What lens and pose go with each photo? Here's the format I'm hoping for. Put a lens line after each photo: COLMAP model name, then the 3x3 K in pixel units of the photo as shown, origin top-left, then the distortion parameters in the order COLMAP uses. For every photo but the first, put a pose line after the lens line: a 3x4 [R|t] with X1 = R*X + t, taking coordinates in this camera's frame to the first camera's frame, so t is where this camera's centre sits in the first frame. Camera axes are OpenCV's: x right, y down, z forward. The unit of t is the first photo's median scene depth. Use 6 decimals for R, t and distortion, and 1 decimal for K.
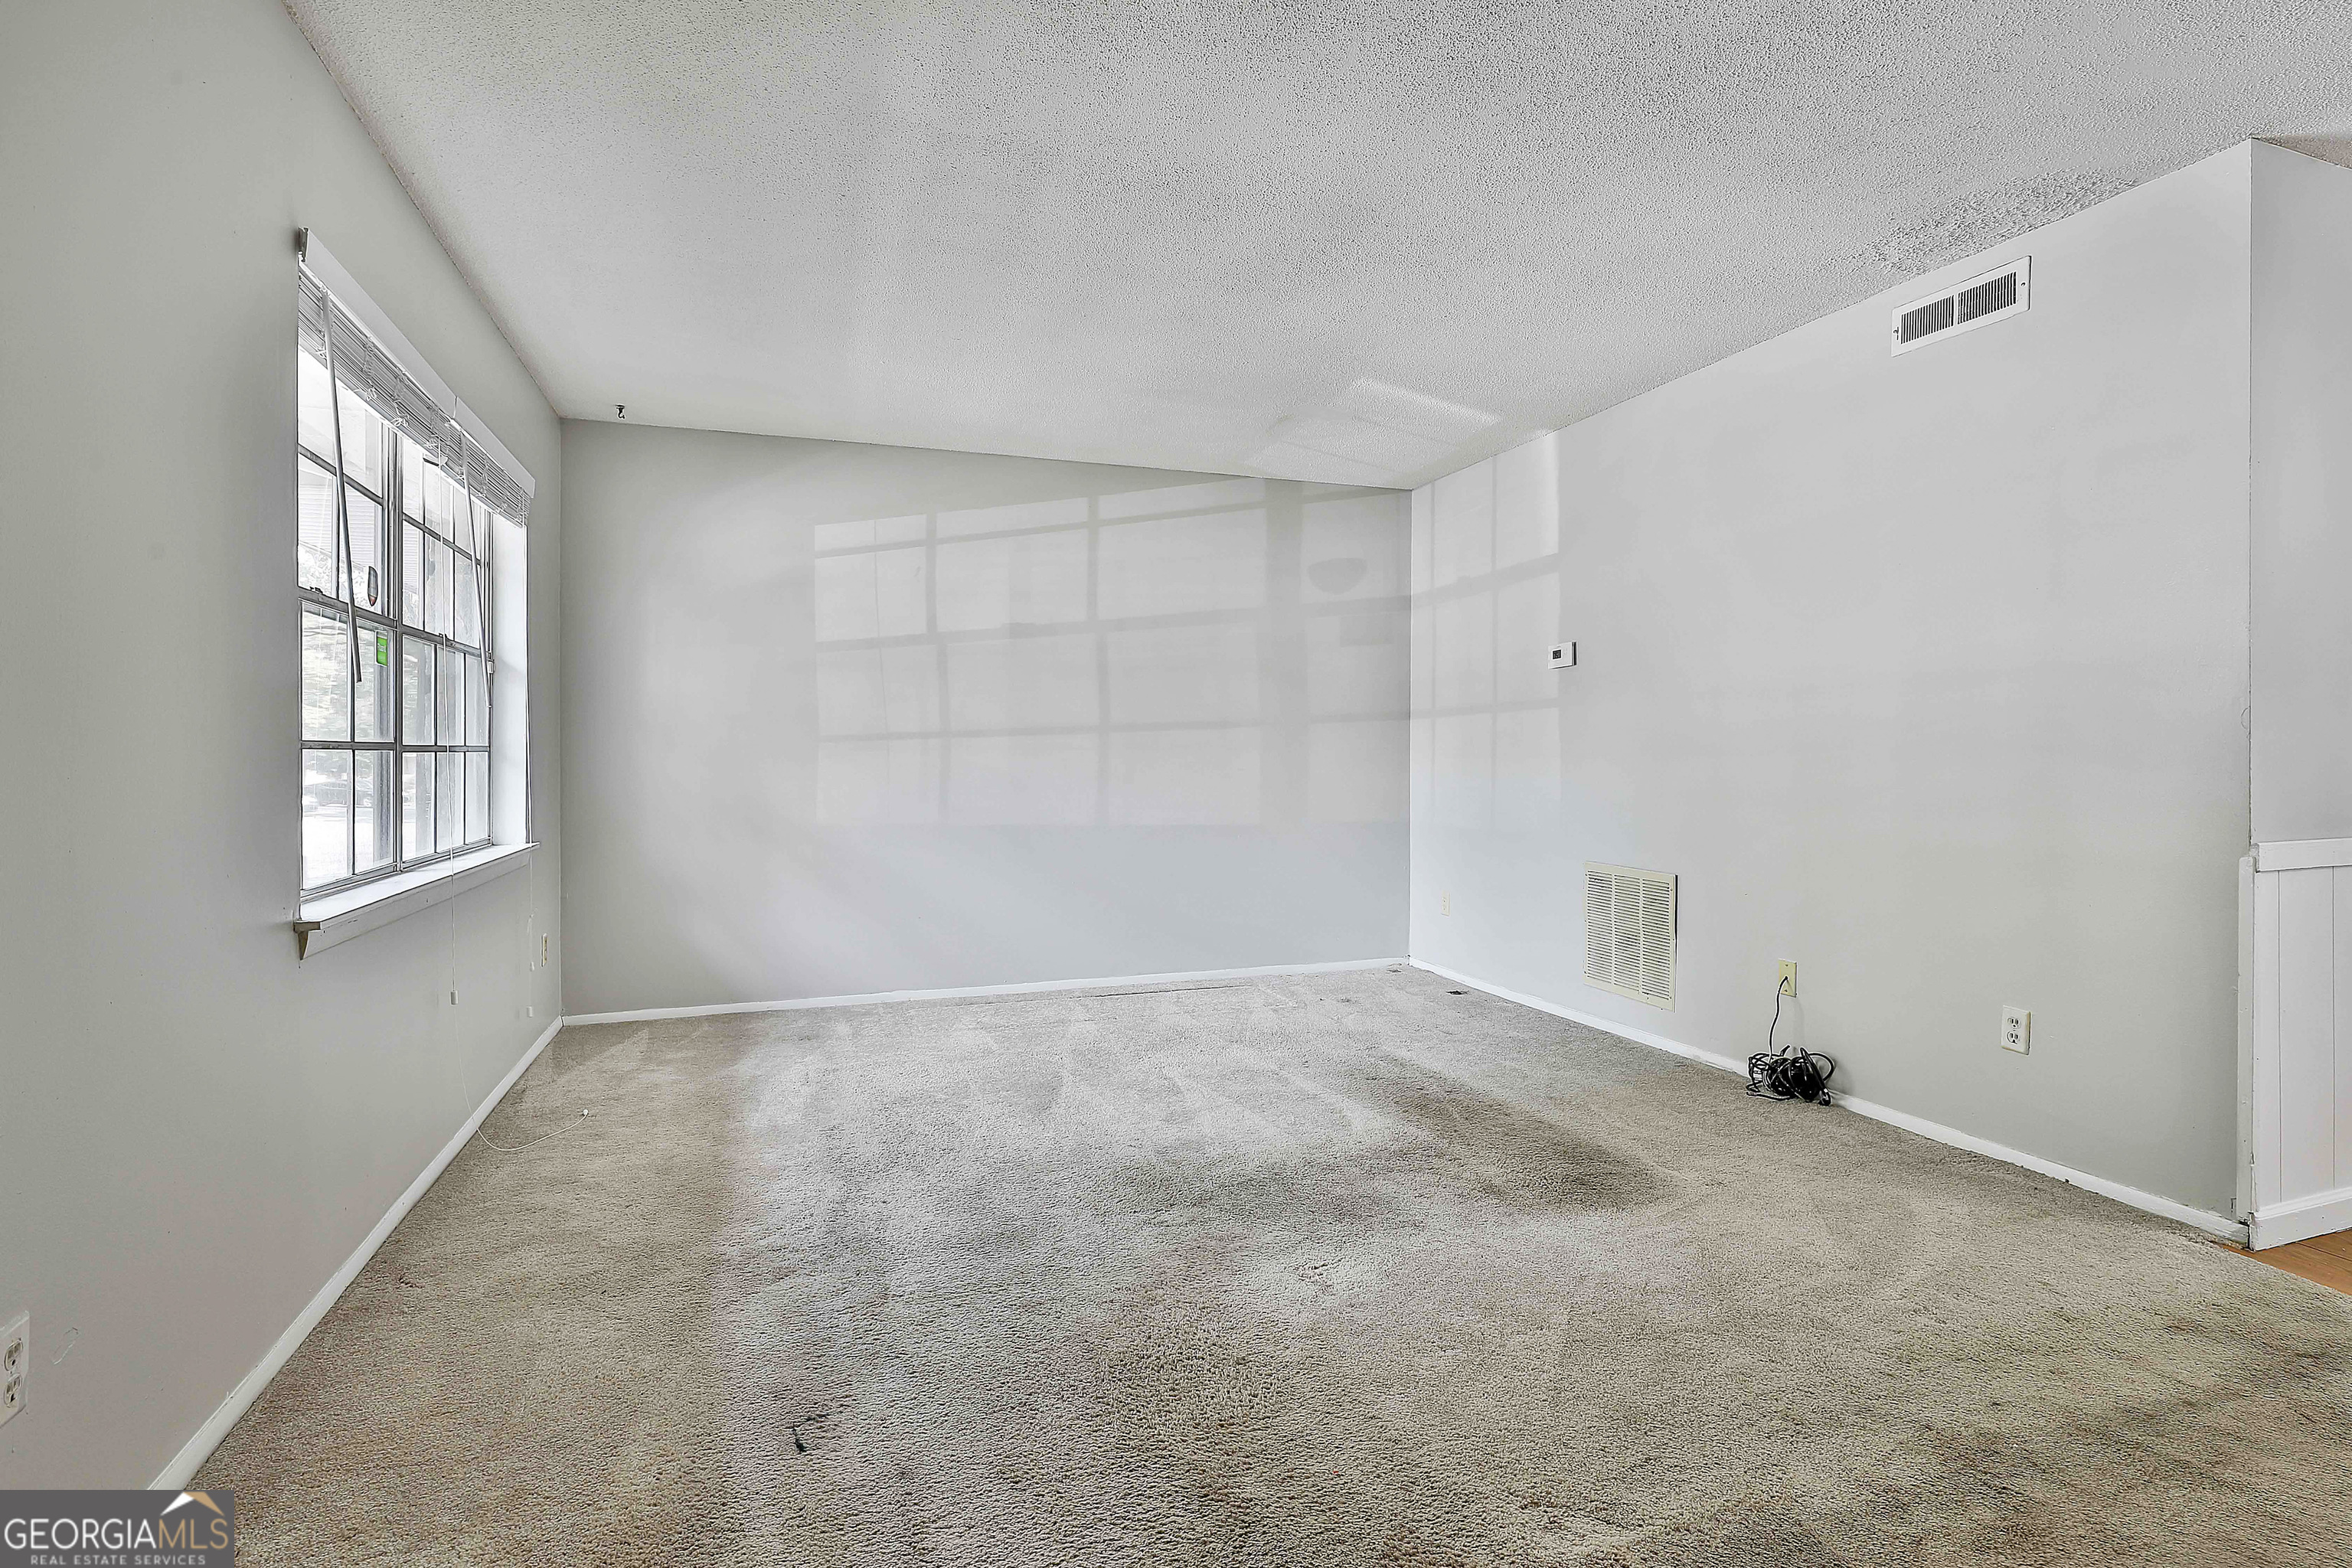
lens RADIAL K [[1140.6, 0, 1194.7], [0, 1140.6, 749.4], [0, 0, 1]] dist [-0.001917, 0.000424]
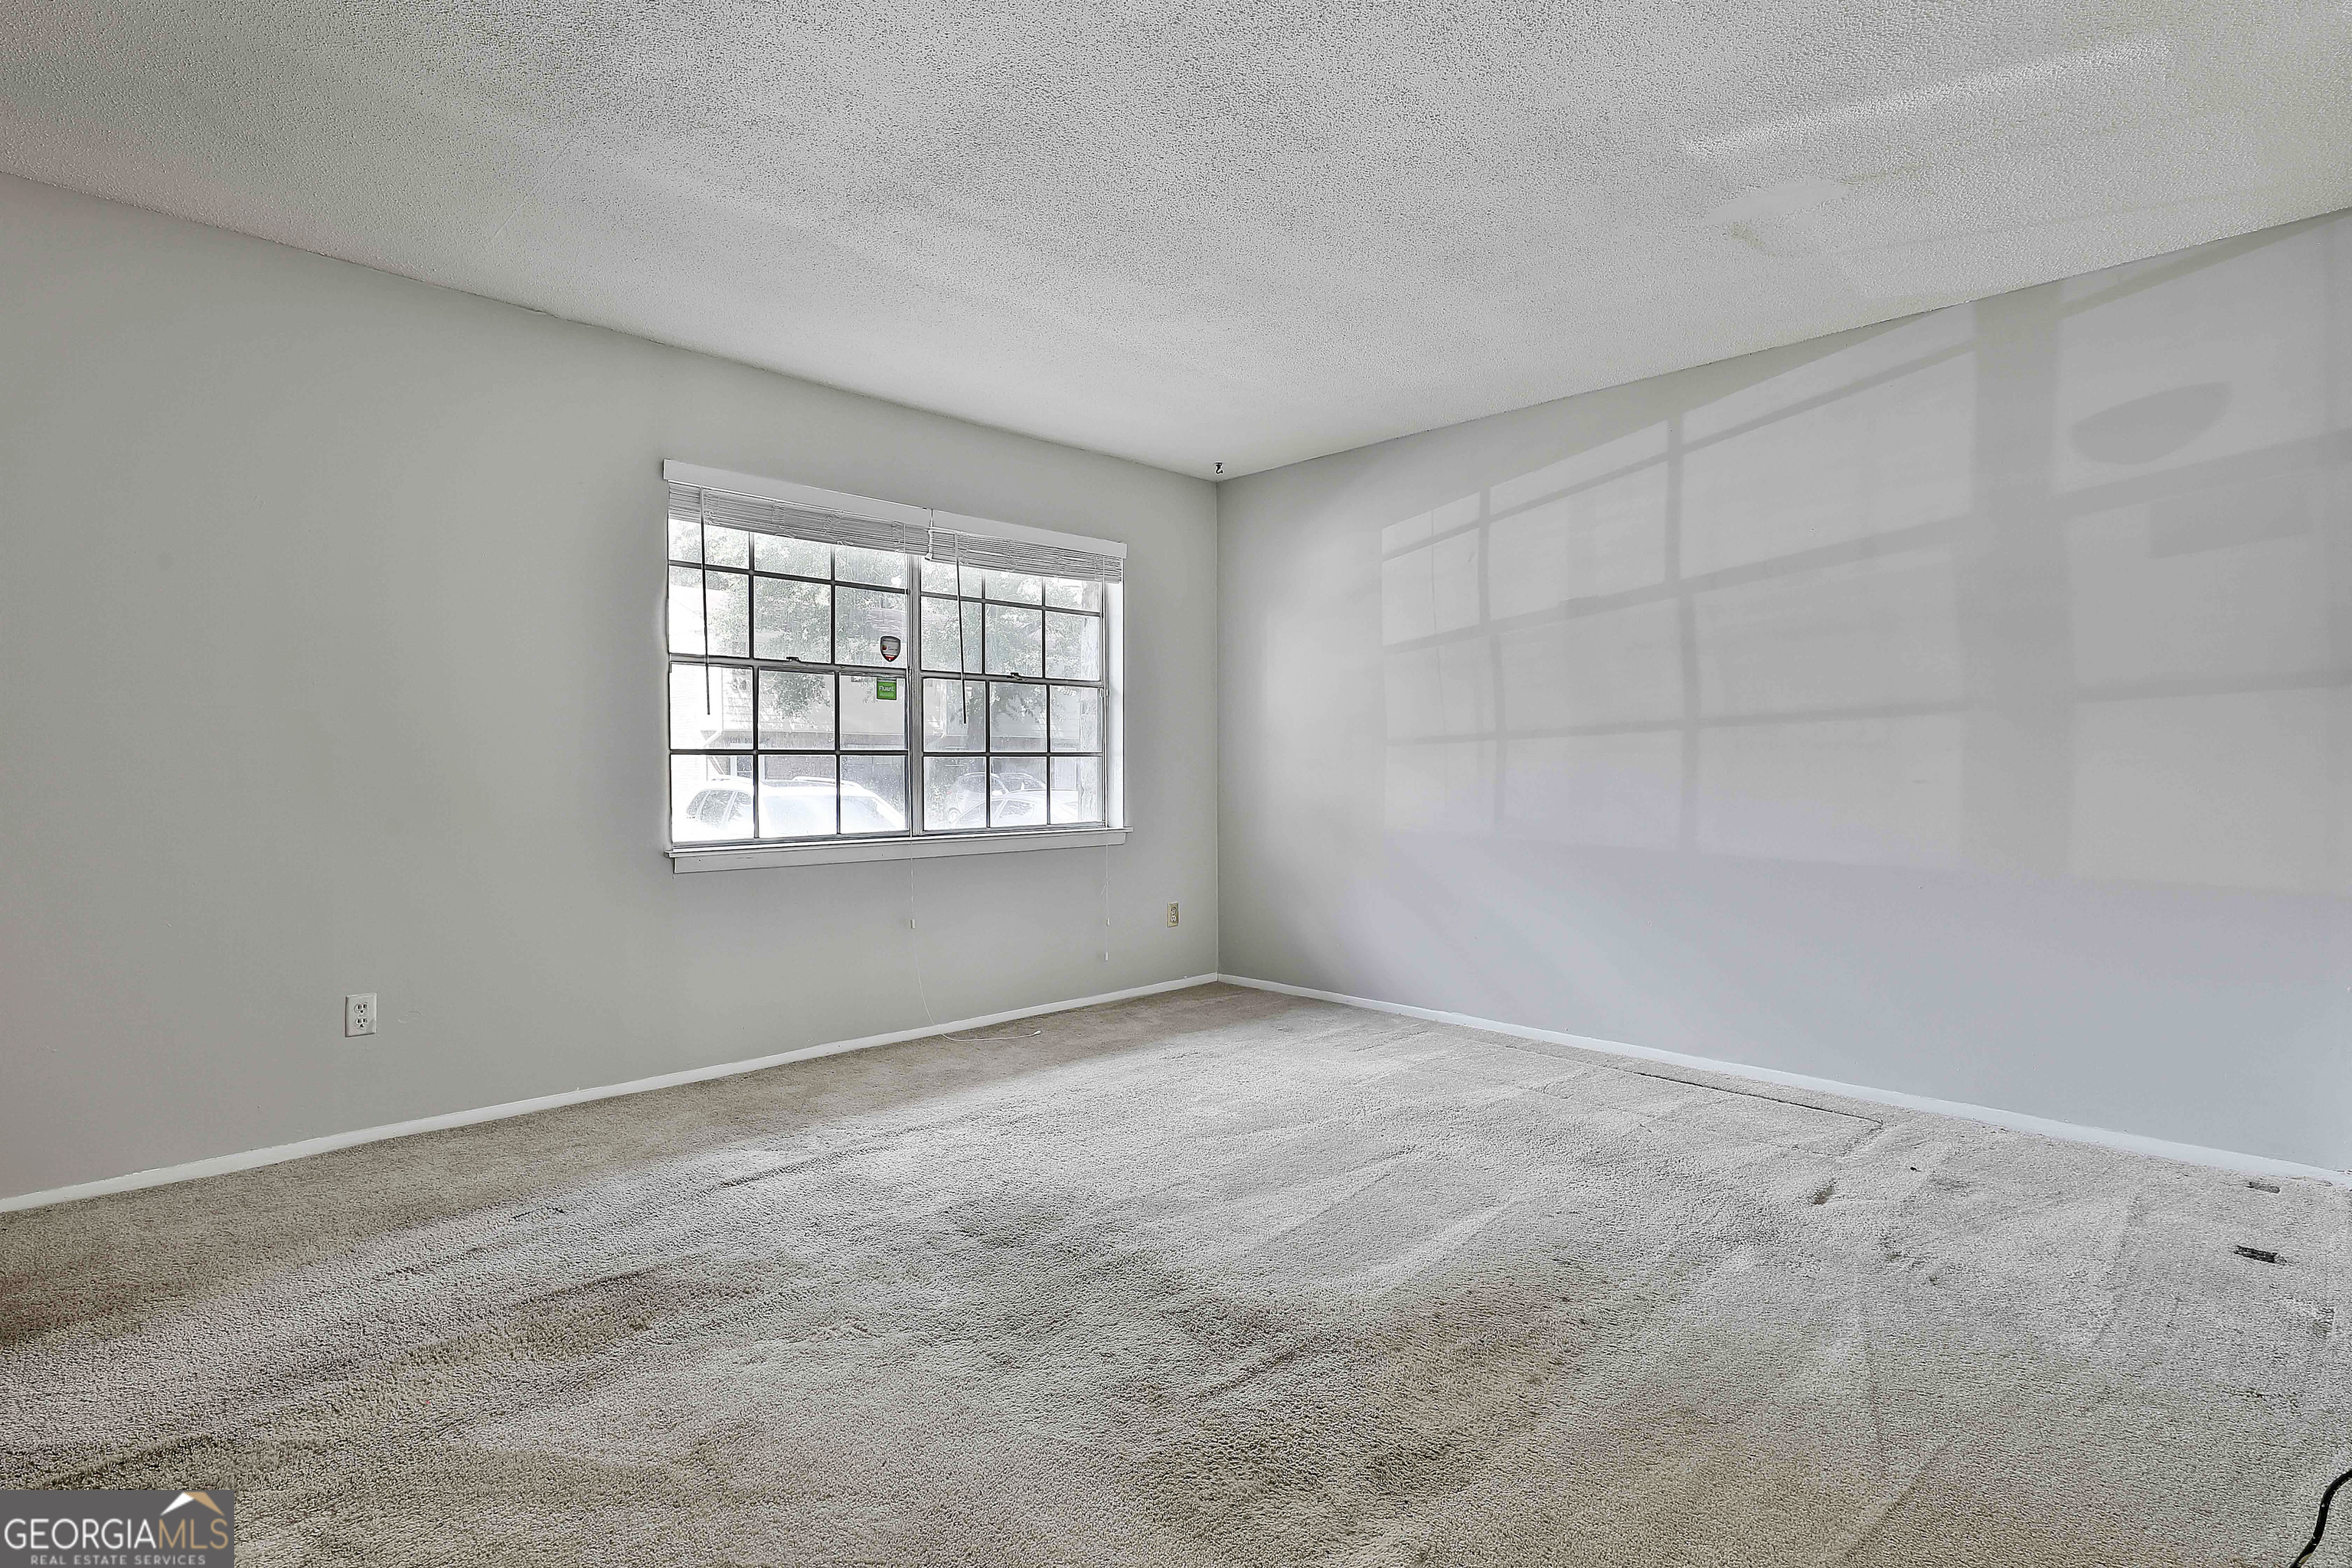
lens RADIAL K [[1140.6, 0, 1181.8], [0, 1140.6, 779.4], [0, 0, 1]] dist [-0.001917, 0.000424]
pose [[0.427217, 0.014859, -0.904027, 0.486036], [0.006949, 0.999781, 0.019717, 0.001571], [0.904122, -0.014706, 0.427021, 0.403794]]
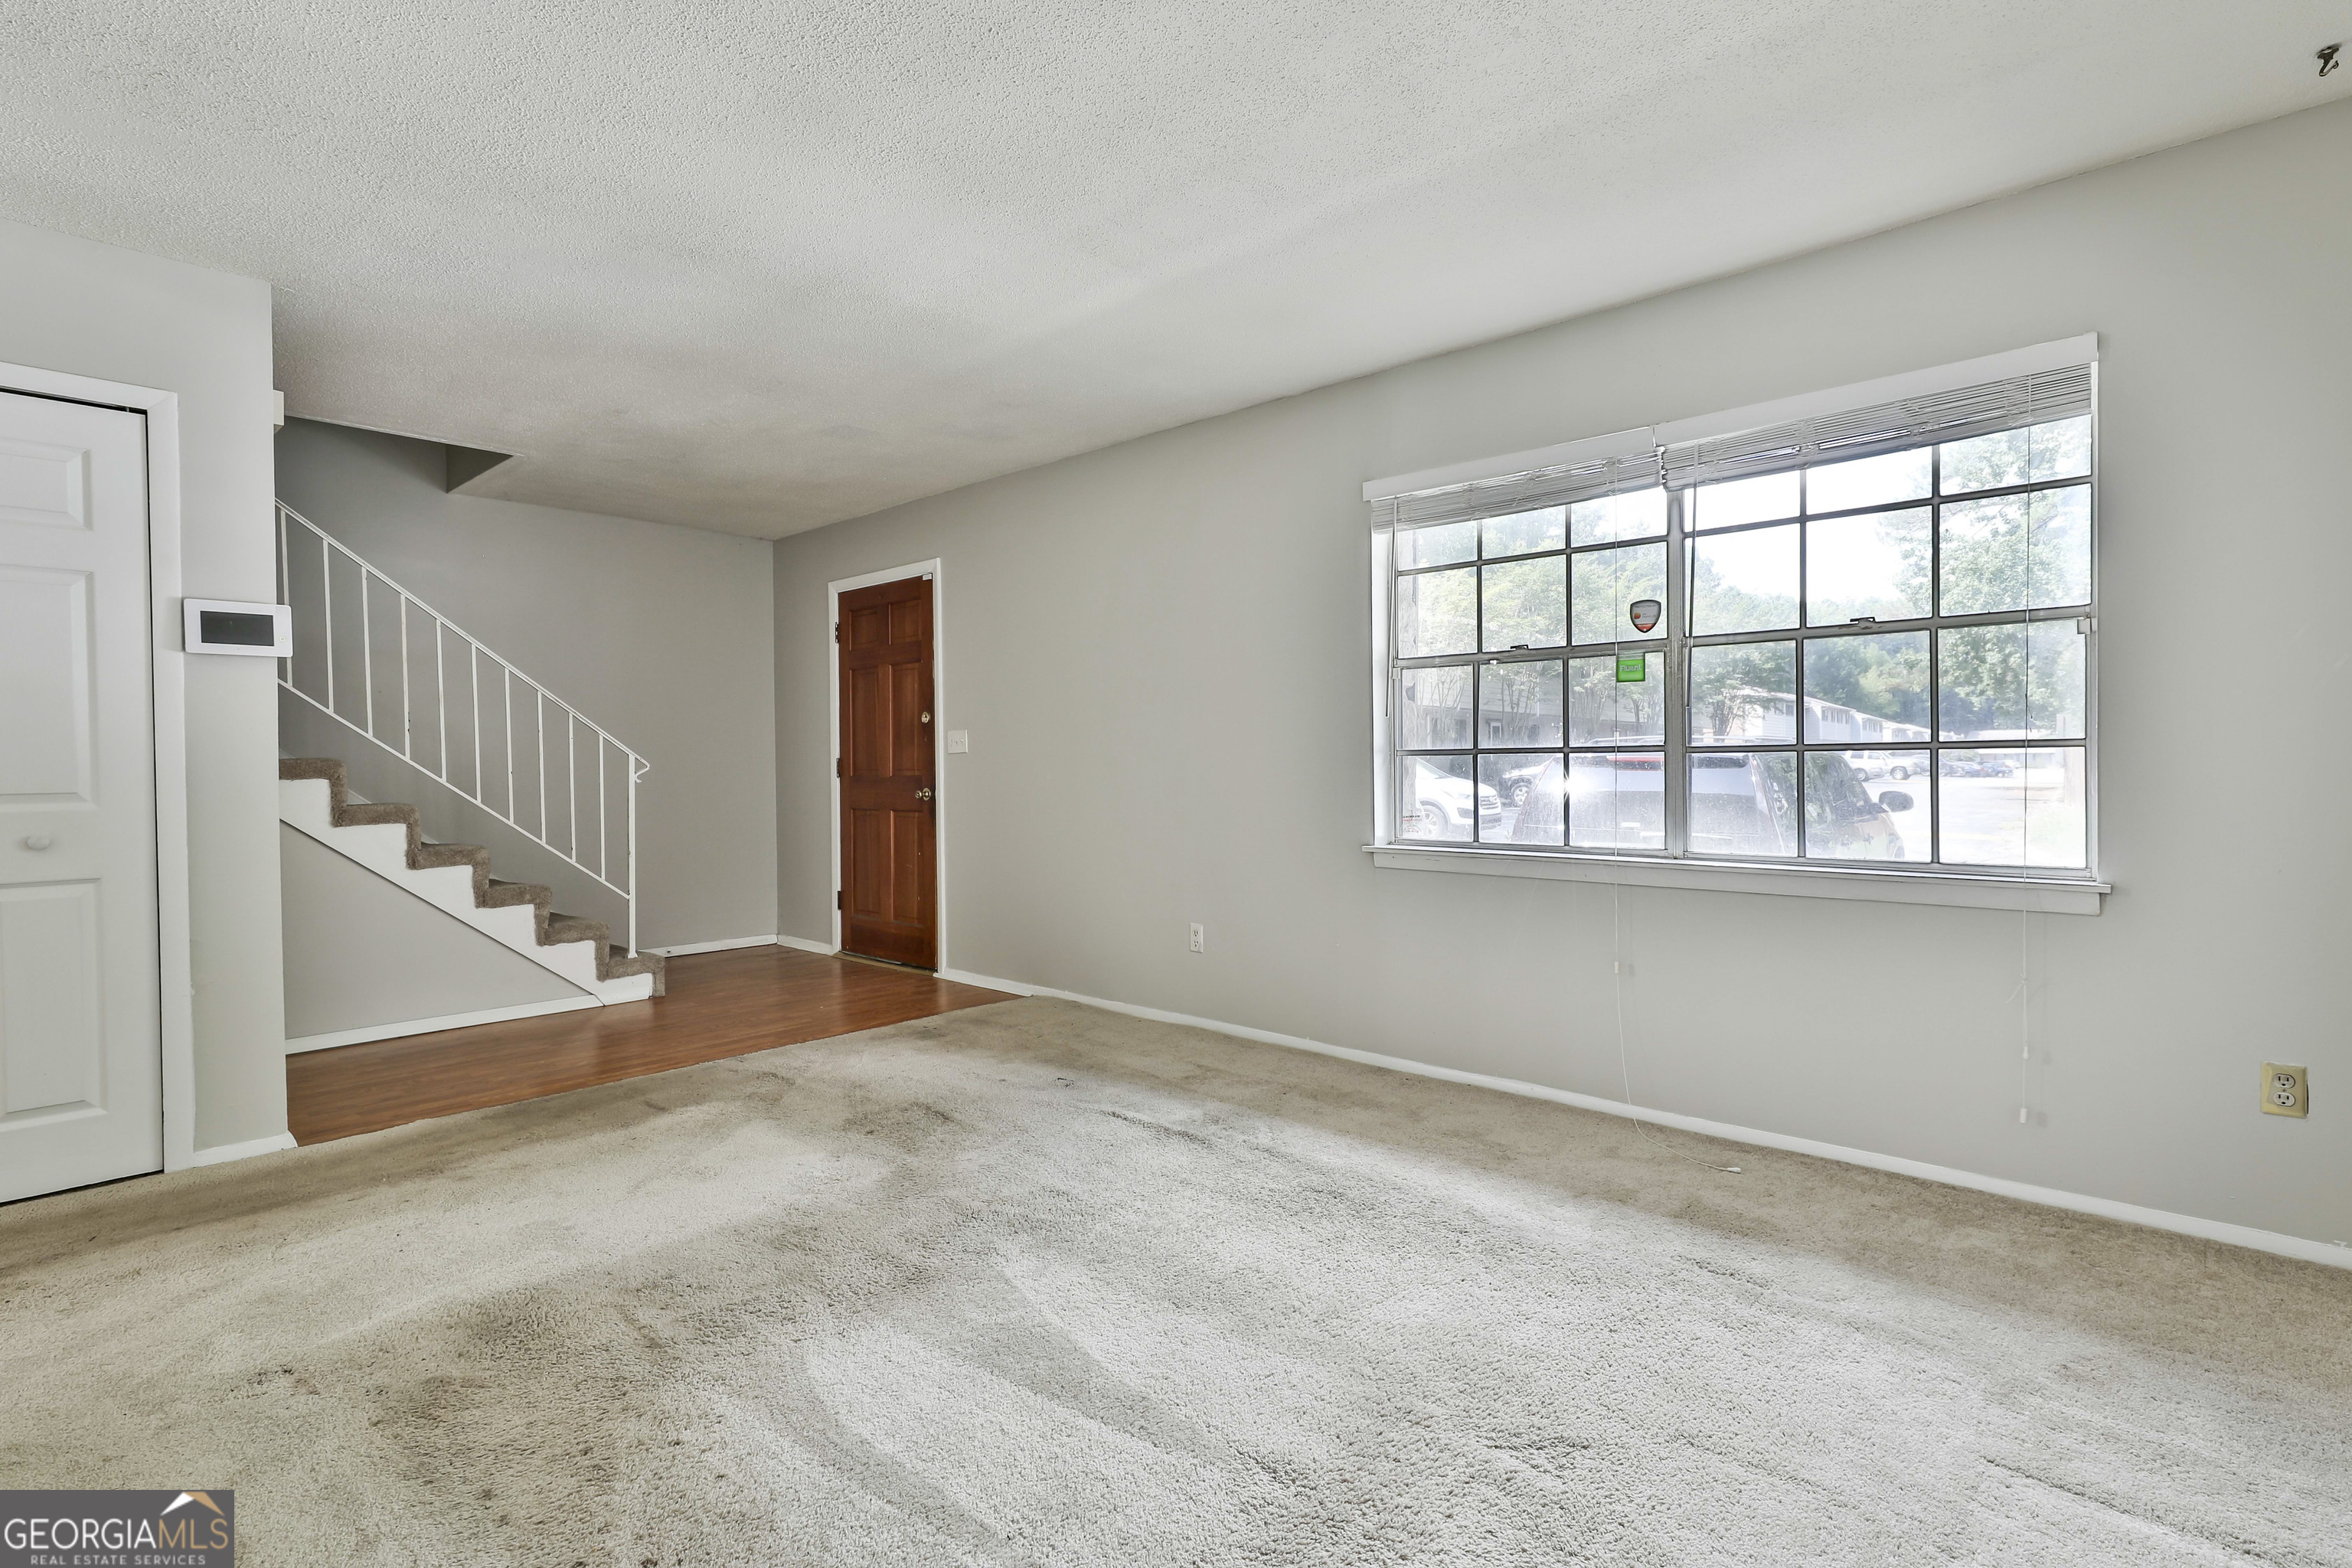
lens RADIAL K [[1140.6, 0, 1183.7], [0, 1140.6, 779.1], [0, 0, 1]] dist [-0.001917, 0.000424]
pose [[-0.888776, 0.012020, -0.458184, 0.151921], [0.011360, 0.999927, 0.004195, 0.009101], [0.458201, -0.001477, -0.888847, 1.072654]]
